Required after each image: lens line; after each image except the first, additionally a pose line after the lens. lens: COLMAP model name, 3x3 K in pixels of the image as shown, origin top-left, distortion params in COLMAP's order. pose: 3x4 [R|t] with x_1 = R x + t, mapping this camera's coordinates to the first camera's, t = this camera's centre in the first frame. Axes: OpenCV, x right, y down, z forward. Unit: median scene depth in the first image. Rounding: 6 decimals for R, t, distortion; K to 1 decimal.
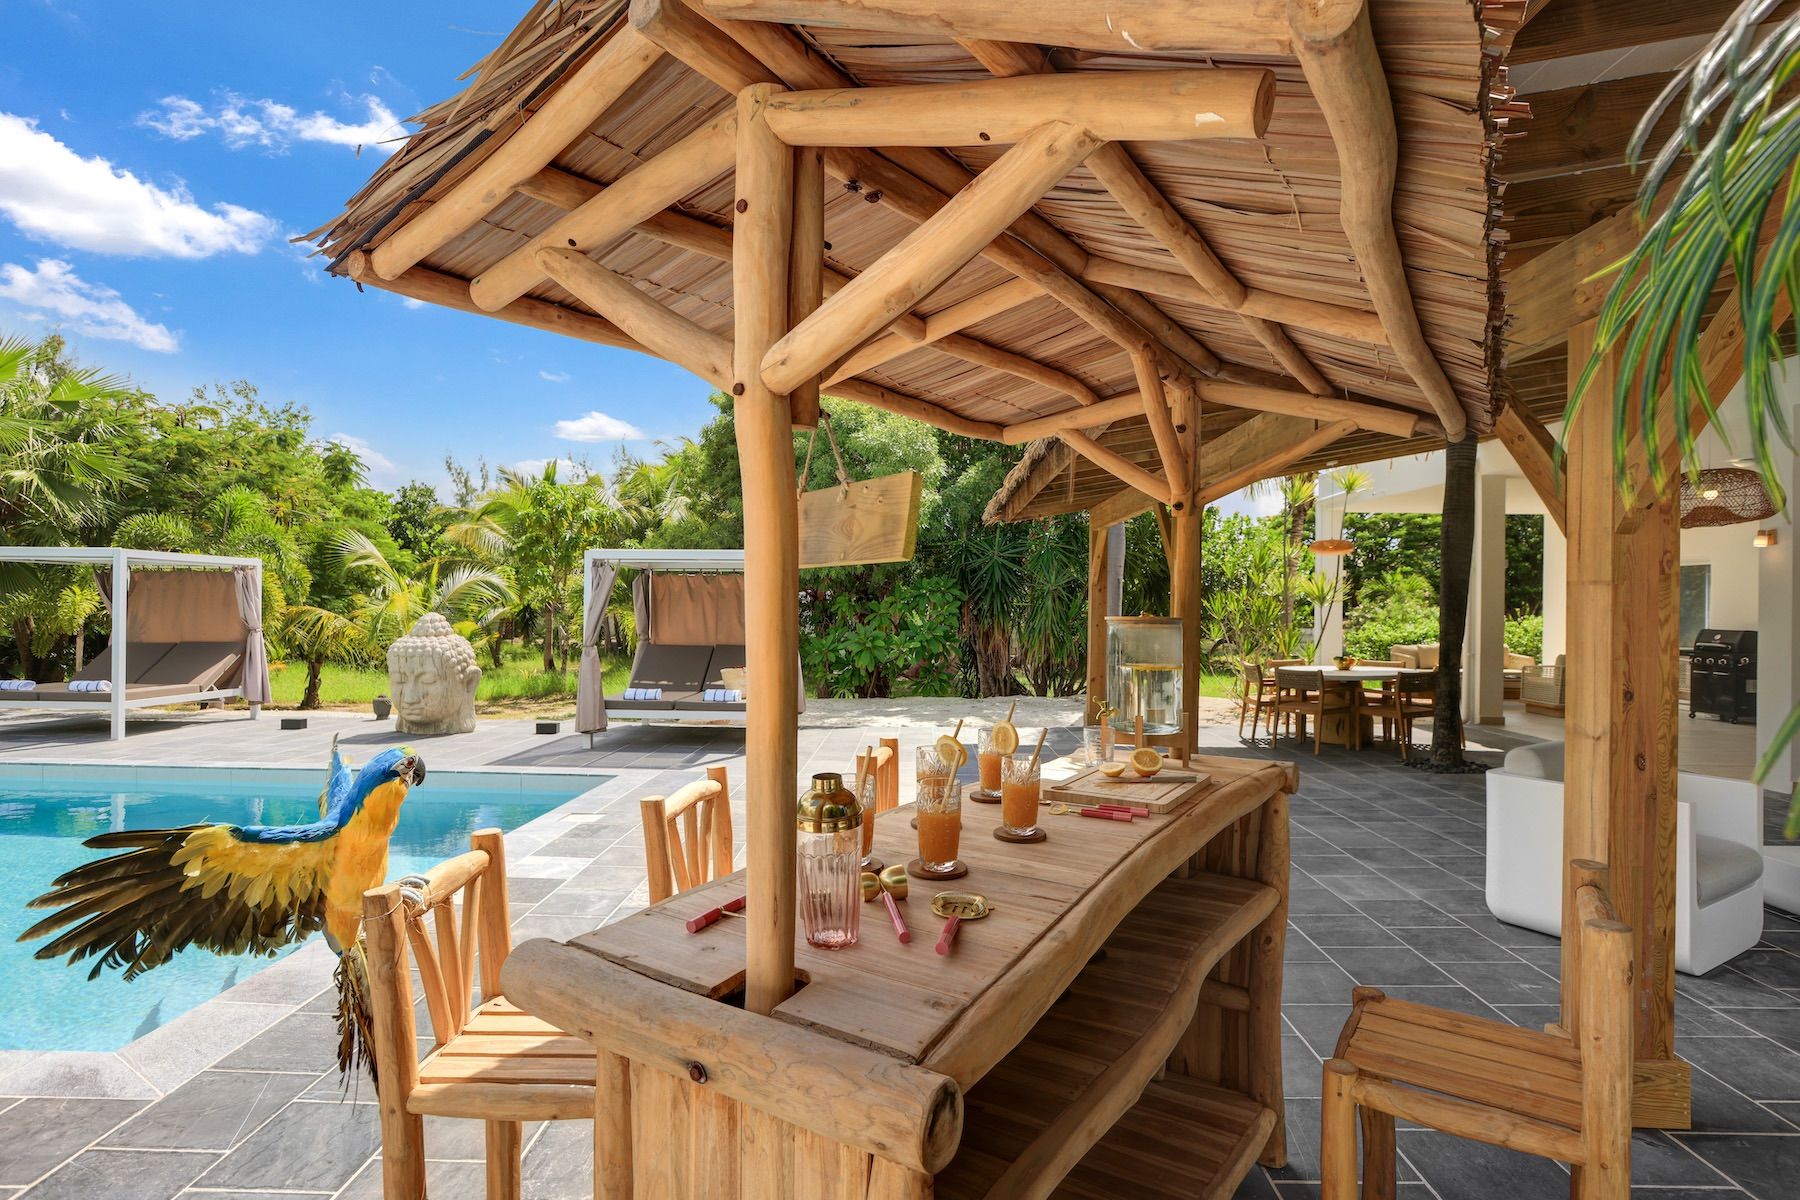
lens RADIAL K [[929.4, 0, 900.0], [0, 929.4, 600.0], [0, 0, 1]] dist [-0.015854, 0.000691]
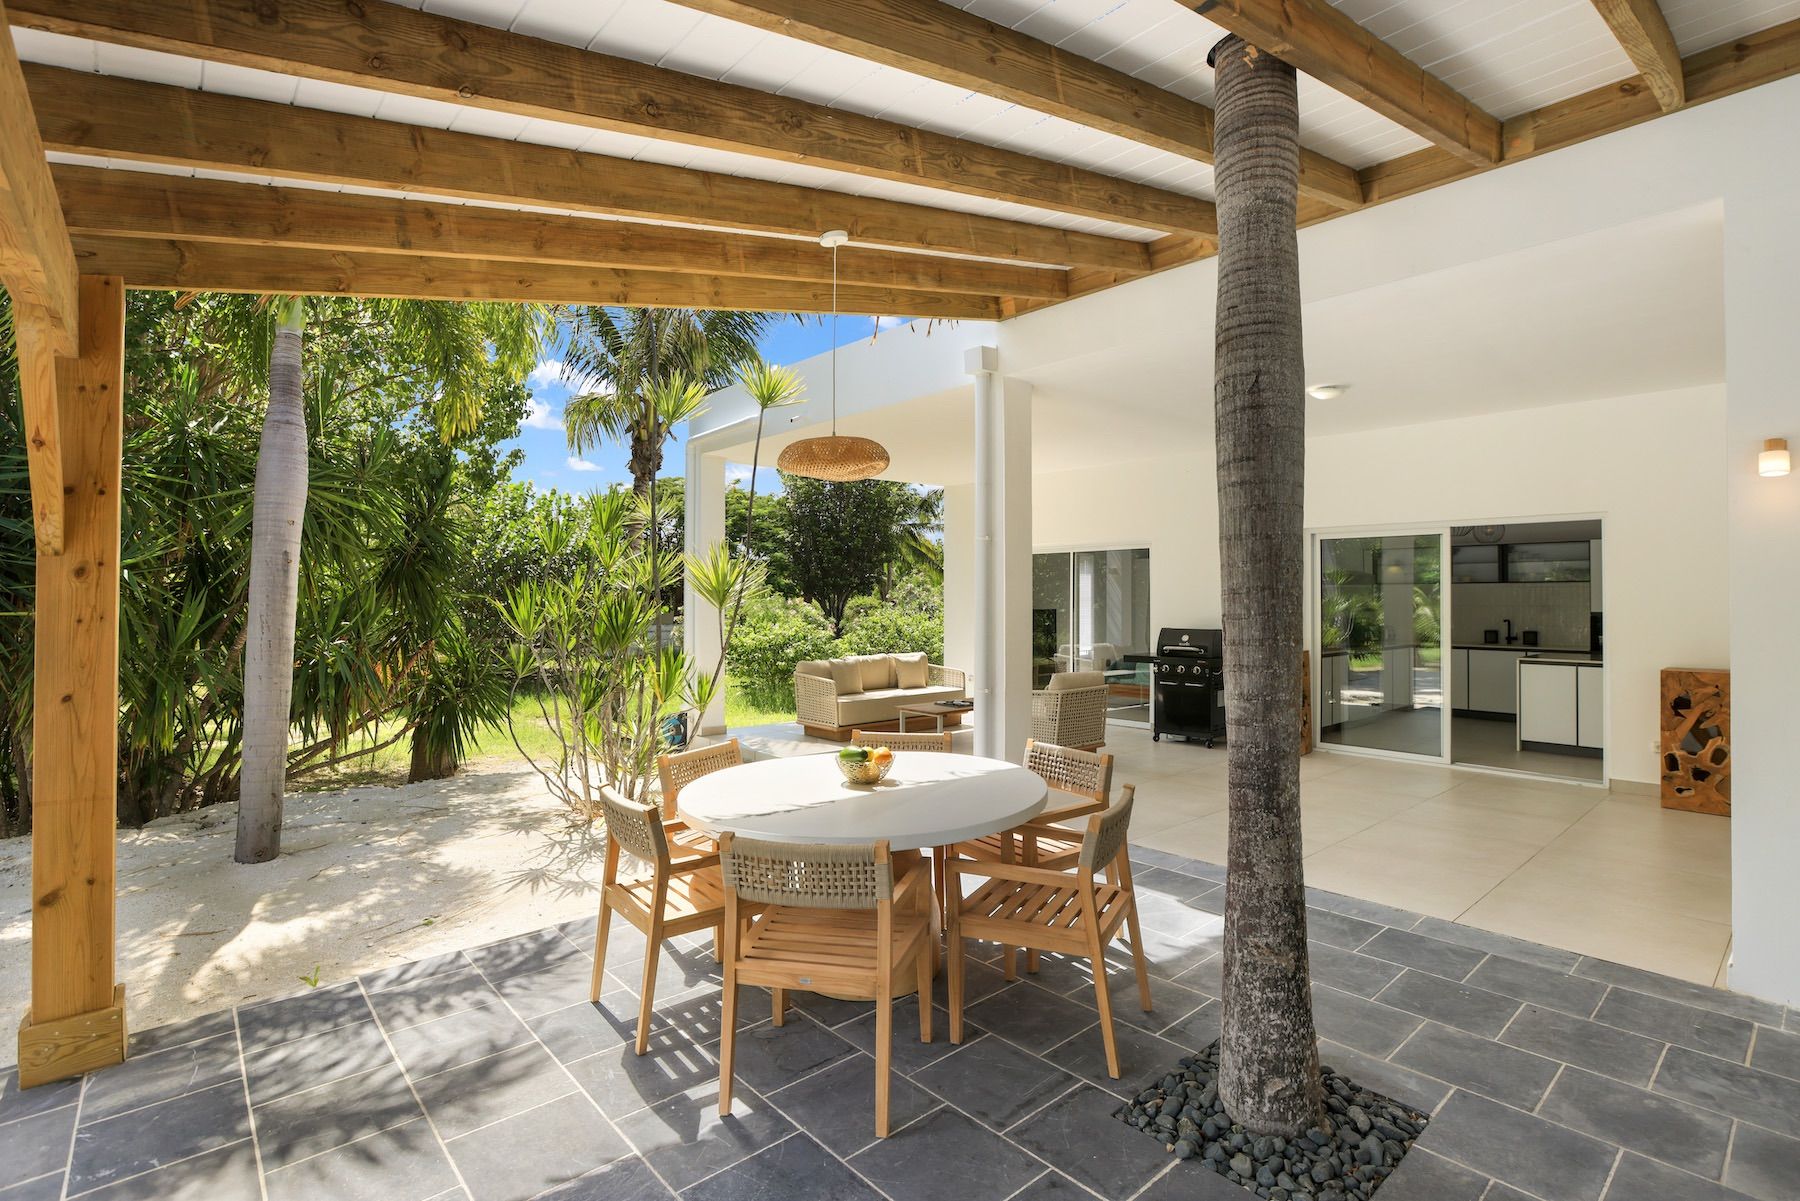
lens RADIAL K [[835.9, 0, 900.0], [0, 835.9, 600.5], [0, 0, 1]] dist [-0.031289, 0.000343]
pose [[0.734855, -0.014340, 0.678072, 0.244080], [0.009485, 0.999896, 0.010867, -0.002585], [-0.678158, -0.001554, 0.734915, 0.698541]]
